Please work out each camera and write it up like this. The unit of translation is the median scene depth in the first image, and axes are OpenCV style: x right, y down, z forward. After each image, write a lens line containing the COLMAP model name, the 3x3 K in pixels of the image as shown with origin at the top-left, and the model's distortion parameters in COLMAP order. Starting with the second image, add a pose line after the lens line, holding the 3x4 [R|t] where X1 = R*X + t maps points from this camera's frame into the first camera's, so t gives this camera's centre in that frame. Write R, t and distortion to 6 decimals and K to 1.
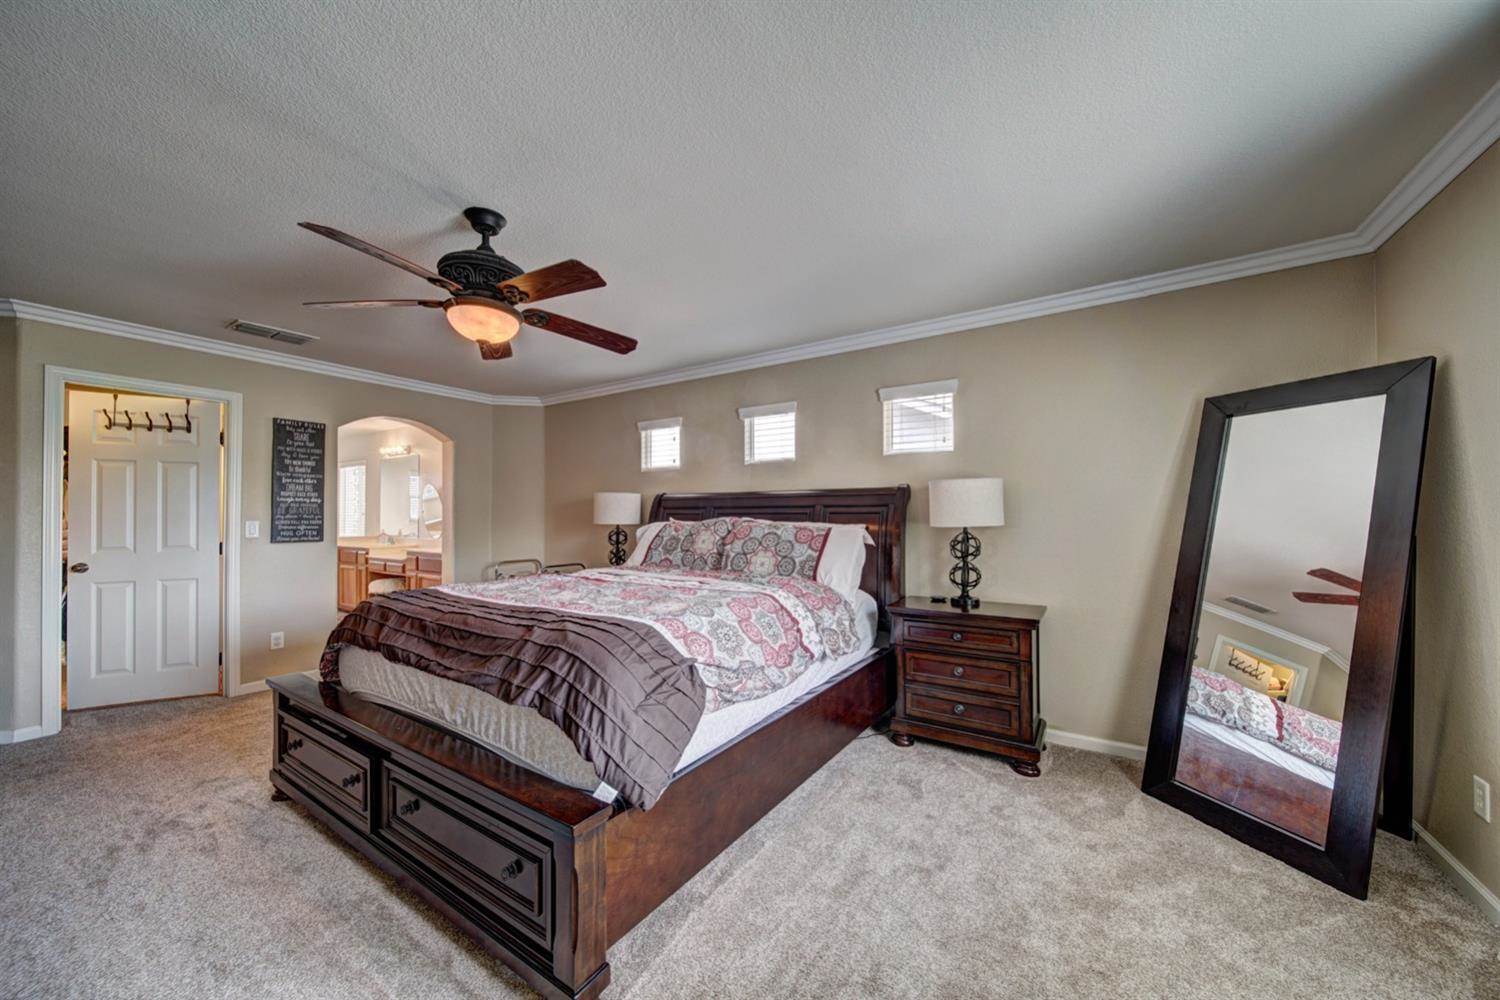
lens RADIAL K [[522.7, 0, 711.3], [0, 522.7, 515.0], [0, 0, 1]] dist [-0.000393, -0.001385]
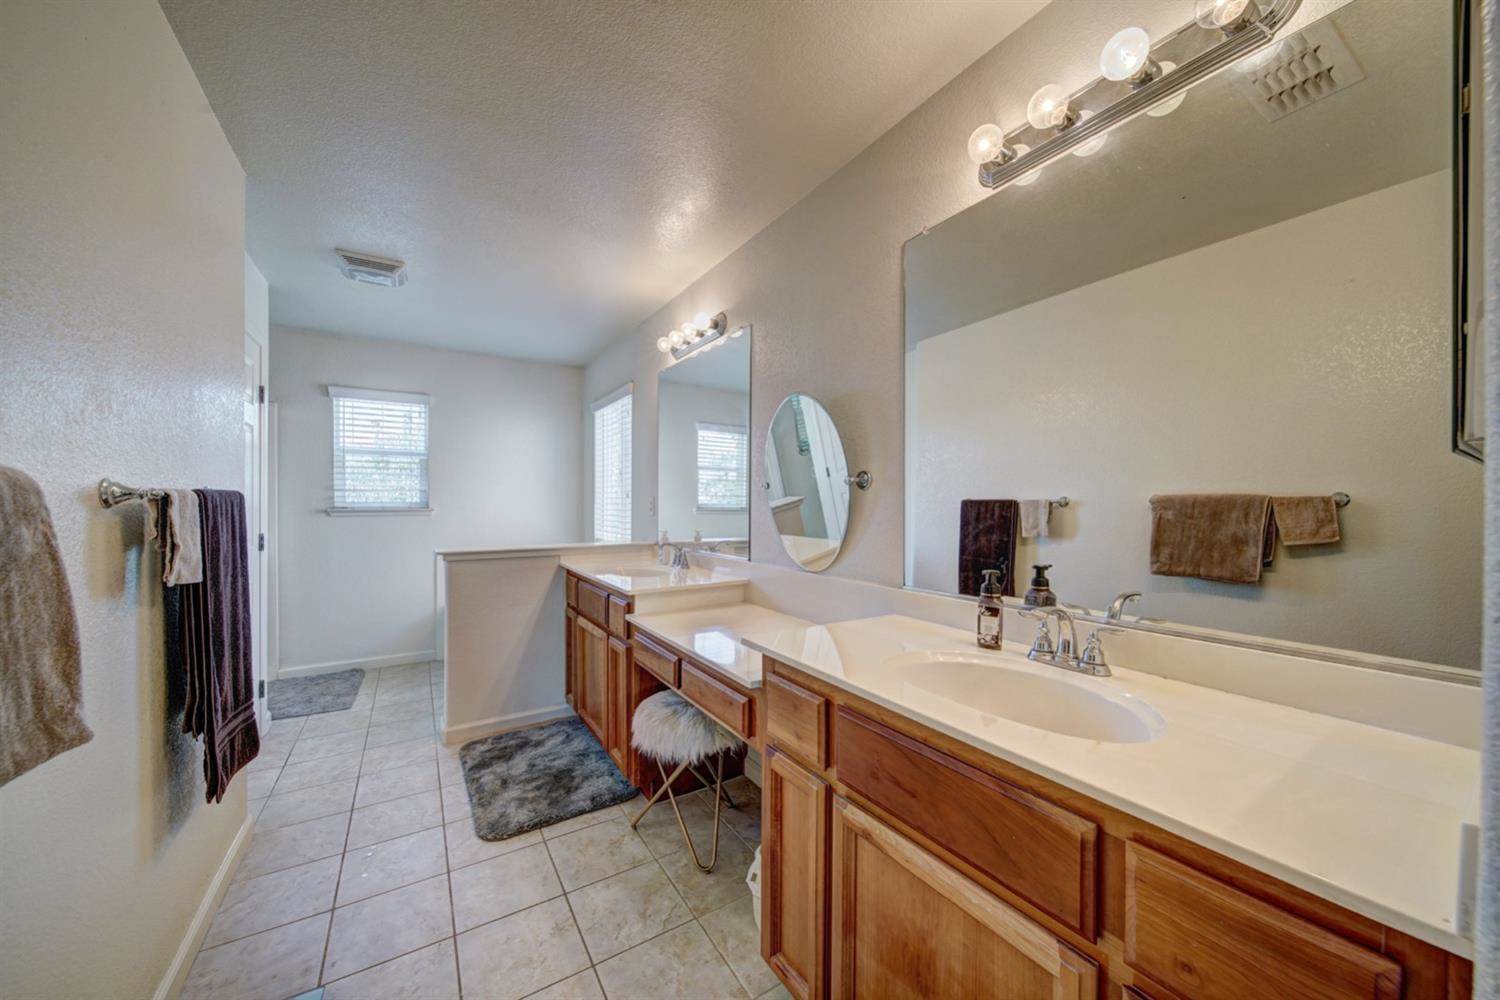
lens RADIAL K [[522.7, 0, 738.6], [0, 522.7, 508.3], [0, 0, 1]] dist [-0.000393, -0.001385]
pose [[0.918890, -0.004488, -0.394488, -0.735349], [0.011740, 0.999804, 0.015969, 0.002481], [0.394339, -0.019305, 0.918762, 1.148899]]
